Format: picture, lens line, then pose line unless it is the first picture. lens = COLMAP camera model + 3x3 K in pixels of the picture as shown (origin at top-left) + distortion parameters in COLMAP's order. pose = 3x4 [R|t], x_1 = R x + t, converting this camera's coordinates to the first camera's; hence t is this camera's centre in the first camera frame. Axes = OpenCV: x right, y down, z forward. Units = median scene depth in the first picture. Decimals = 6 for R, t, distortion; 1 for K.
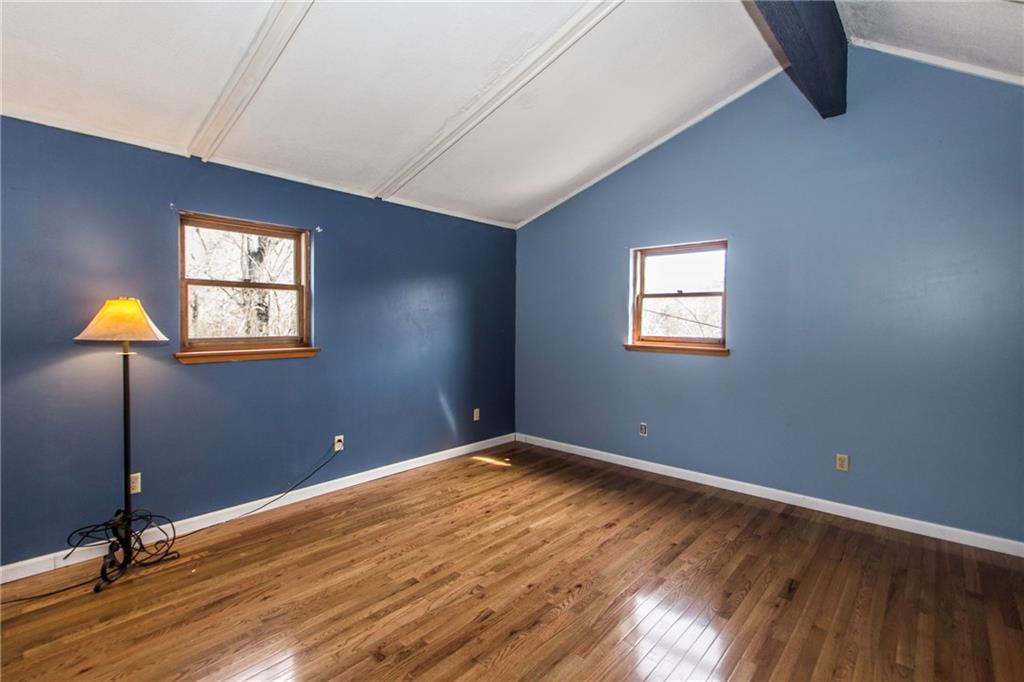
lens RADIAL K [[462.2, 0, 503.9], [0, 462.2, 325.1], [0, 0, 1]] dist [-0.001230, -0.001526]
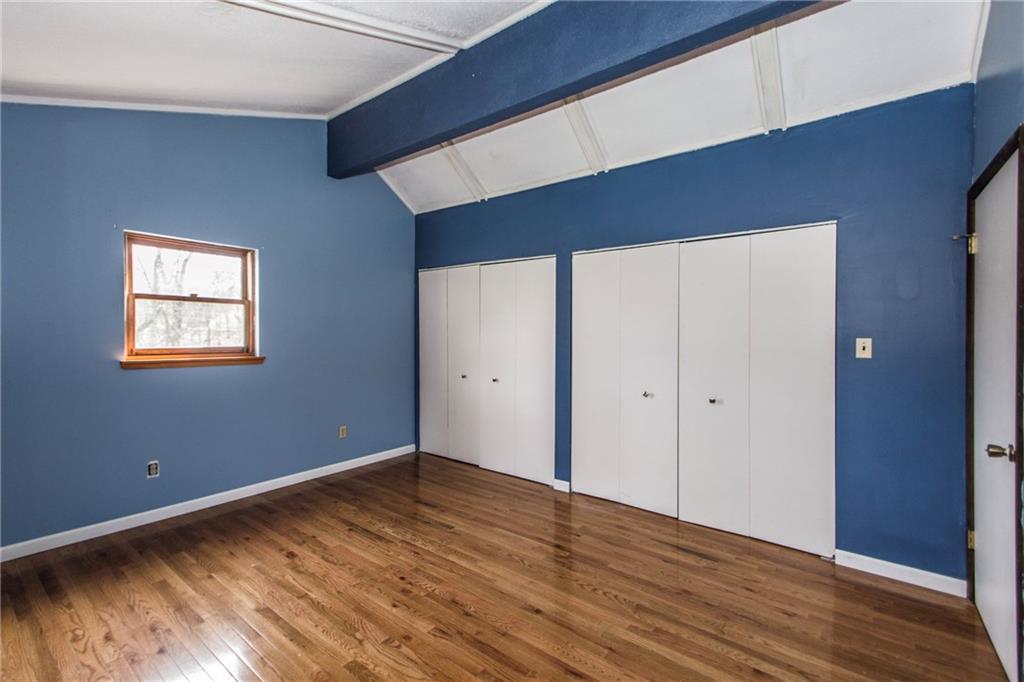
lens RADIAL K [[462.2, 0, 503.9], [0, 462.2, 325.1], [0, 0, 1]] dist [-0.001230, -0.001526]
pose [[-0.076460, 0.008187, 0.997039, -0.670047], [0.008056, 0.999939, -0.007593, -0.006808], [-0.997040, 0.007452, -0.076521, 0.612817]]
